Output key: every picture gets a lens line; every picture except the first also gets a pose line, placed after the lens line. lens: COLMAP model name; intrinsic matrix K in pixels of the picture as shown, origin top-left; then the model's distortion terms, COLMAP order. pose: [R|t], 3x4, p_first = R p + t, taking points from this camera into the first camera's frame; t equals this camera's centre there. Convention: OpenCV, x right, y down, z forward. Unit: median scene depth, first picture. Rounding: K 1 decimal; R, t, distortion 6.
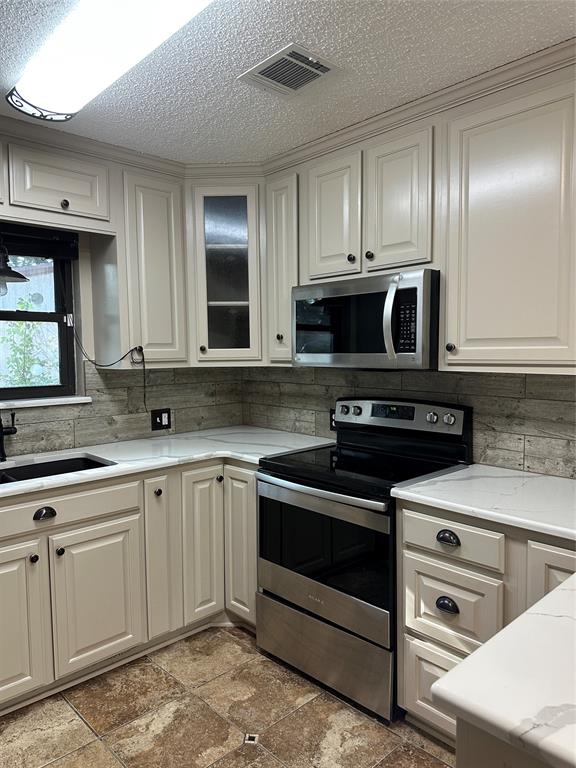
lens RADIAL K [[543.9, 0, 290.8], [0, 543.9, 385.7], [0, 0, 1]] dist [0.079284, -0.080578]
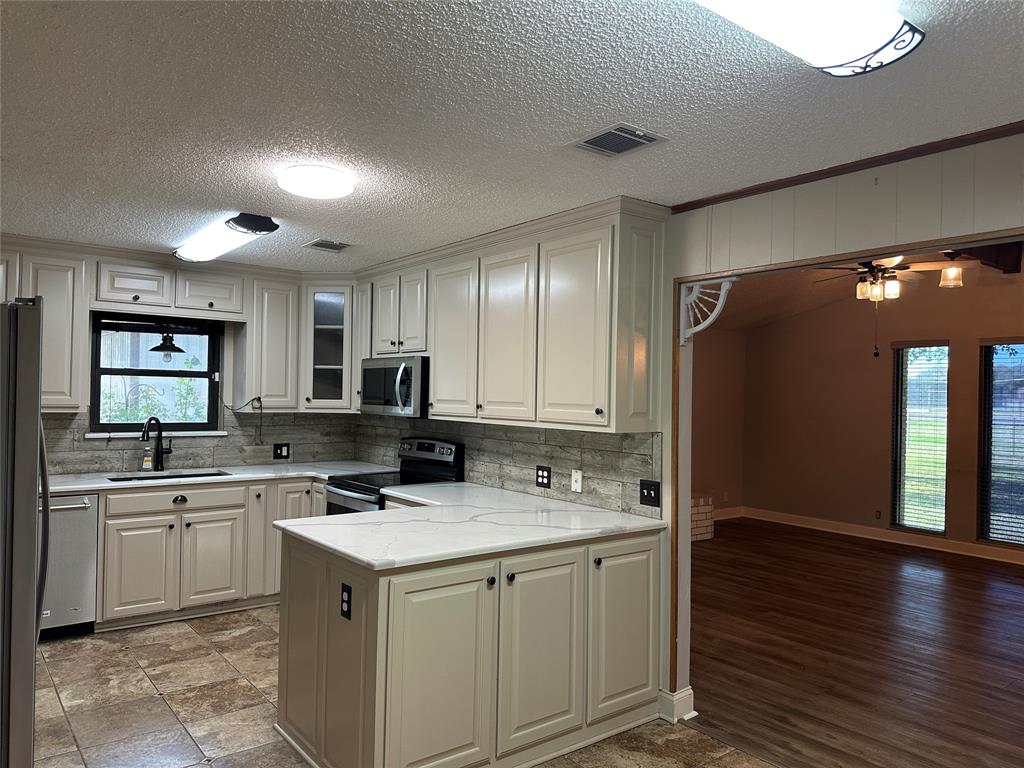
lens RADIAL K [[725.2, 0, 516.7], [0, 725.2, 381.0], [0, 0, 1]] dist [0.079284, -0.080578]
pose [[0.995850, 0.025673, -0.087315, 0.605962], [-0.033063, 0.995895, -0.084266, 0.028237], [0.084793, 0.086803, 0.992610, -0.920041]]
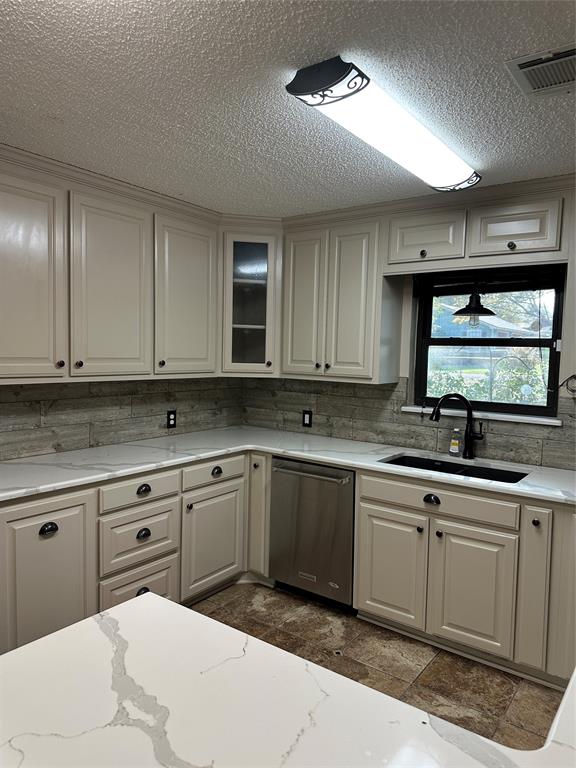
lens RADIAL K [[543.9, 0, 292.0], [0, 543.9, 387.3], [0, 0, 1]] dist [0.079284, -0.080578]
pose [[0.182297, 0.079300, -0.980040, 0.616087], [-0.094628, 0.993531, 0.062790, -0.066261], [0.978679, 0.081293, 0.188622, 0.351894]]
